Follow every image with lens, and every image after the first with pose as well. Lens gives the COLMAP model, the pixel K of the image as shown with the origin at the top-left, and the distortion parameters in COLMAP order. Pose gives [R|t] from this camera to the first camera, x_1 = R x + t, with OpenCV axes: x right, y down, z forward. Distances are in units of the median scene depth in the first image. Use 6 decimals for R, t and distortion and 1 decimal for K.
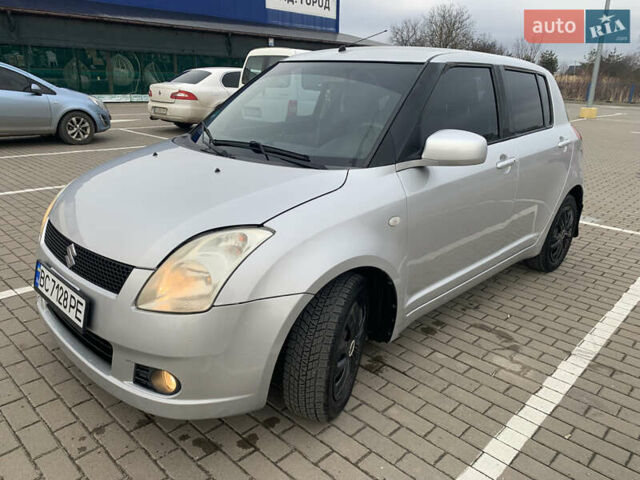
lens RADIAL K [[493.8, 0, 315.7], [0, 493.8, 229.6], [0, 0, 1]] dist [0.007058, -0.000772]
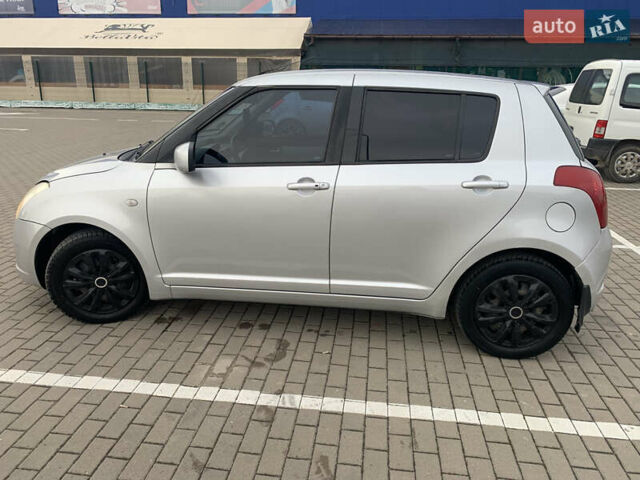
lens RADIAL K [[493.8, 0, 315.7], [0, 493.8, 229.6], [0, 0, 1]] dist [0.007058, -0.000772]
pose [[0.598980, 0.212974, -0.771923, 1.170721], [-0.236568, 0.968019, 0.083511, -0.133240], [0.765022, 0.132591, 0.630208, 0.422882]]
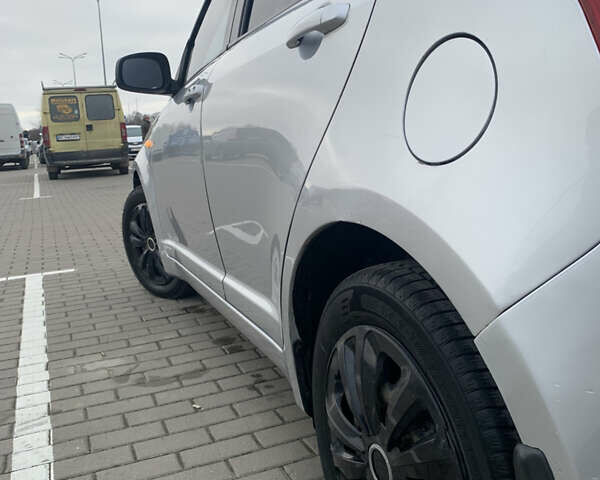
lens RADIAL K [[610.7, 0, 300.0], [0, 610.7, 240.0], [0, 0, 1]] dist [0.000334, -0.010389]
pose [[-0.393683, 0.157753, -0.905609, 0.989215], [-0.221415, 0.939887, 0.259977, -0.185312], [0.892182, 0.302864, -0.335089, 1.404408]]
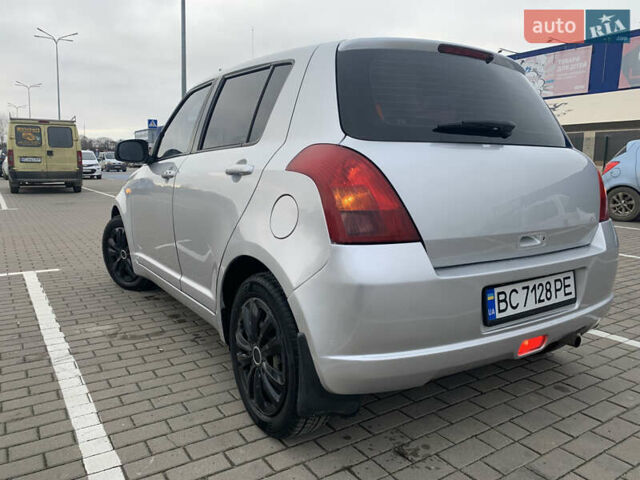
lens RADIAL K [[493.8, 0, 315.7], [0, 493.8, 229.6], [0, 0, 1]] dist [0.007058, -0.000772]
pose [[-0.218252, 0.100255, -0.970729, 1.310300], [-0.306292, 0.937409, 0.165678, -0.287656], [0.926580, 0.333486, -0.173884, 1.504821]]
